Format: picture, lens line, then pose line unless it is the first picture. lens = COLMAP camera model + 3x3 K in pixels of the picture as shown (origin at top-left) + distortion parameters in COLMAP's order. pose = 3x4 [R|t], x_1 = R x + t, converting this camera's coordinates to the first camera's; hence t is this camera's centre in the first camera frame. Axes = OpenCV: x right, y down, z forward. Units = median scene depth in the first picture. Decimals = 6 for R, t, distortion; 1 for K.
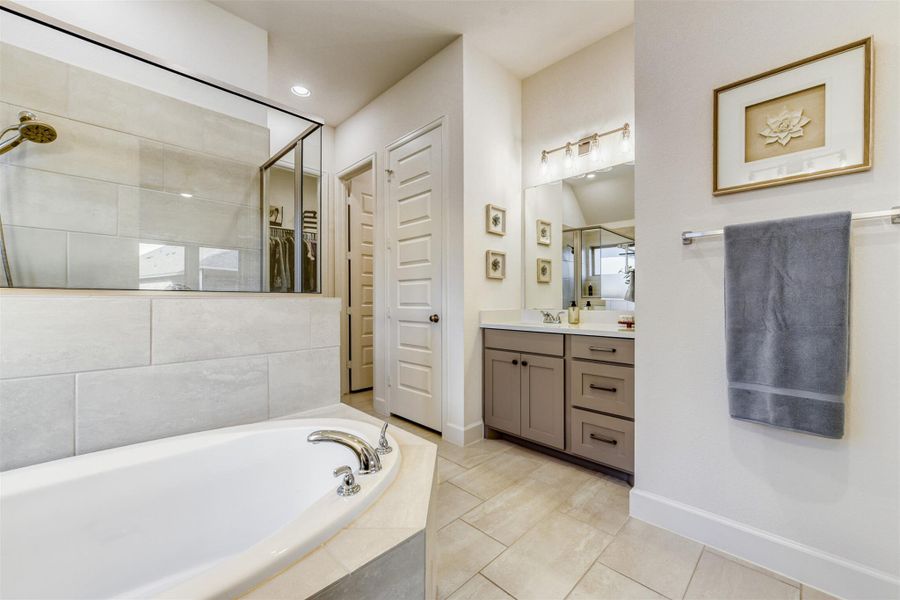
lens RADIAL K [[355.8, 0, 466.7], [0, 355.8, 300.4], [0, 0, 1]] dist [0.011424, -0.000147]
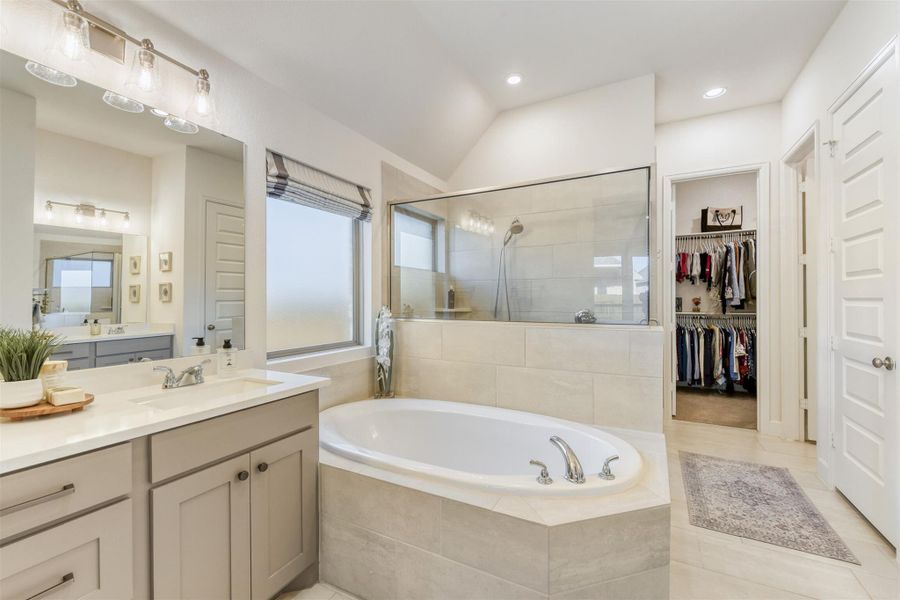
lens RADIAL K [[391.7, 0, 450.0], [0, 391.7, 300.0], [0, 0, 1]] dist [-0.001645, -0.000727]
pose [[0.275195, 0.008139, -0.961354, 0.351626], [0.002845, 0.999953, 0.009280, -0.067699], [0.961384, -0.005289, 0.275159, 0.070568]]
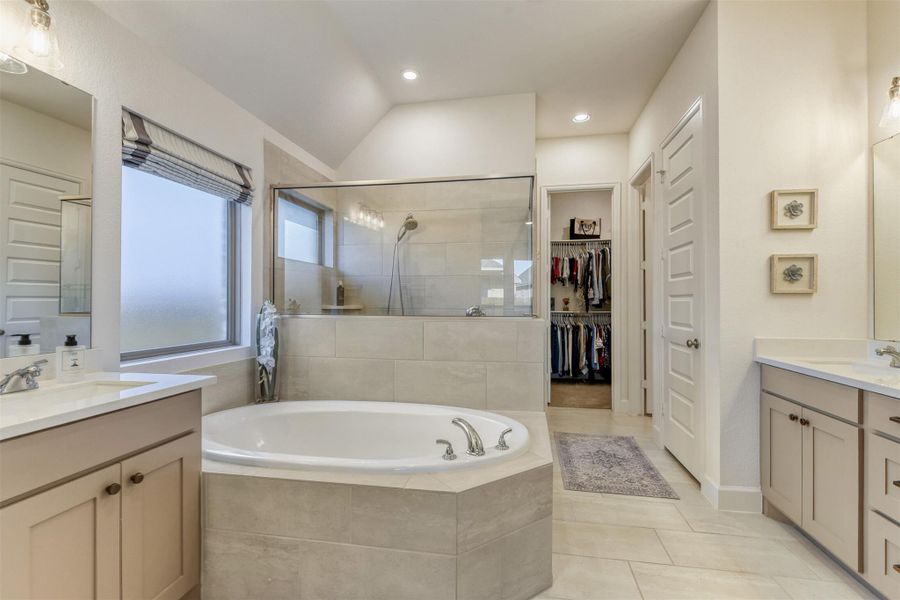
lens RADIAL K [[417.6, 0, 466.7], [0, 417.6, 301.5], [0, 0, 1]] dist [-0.001229, -0.001005]
pose [[0.575685, 0.004995, -0.817656, 0.387652], [-0.003433, 0.999987, 0.003691, -0.047818], [0.817664, 0.000682, 0.575695, 0.011082]]
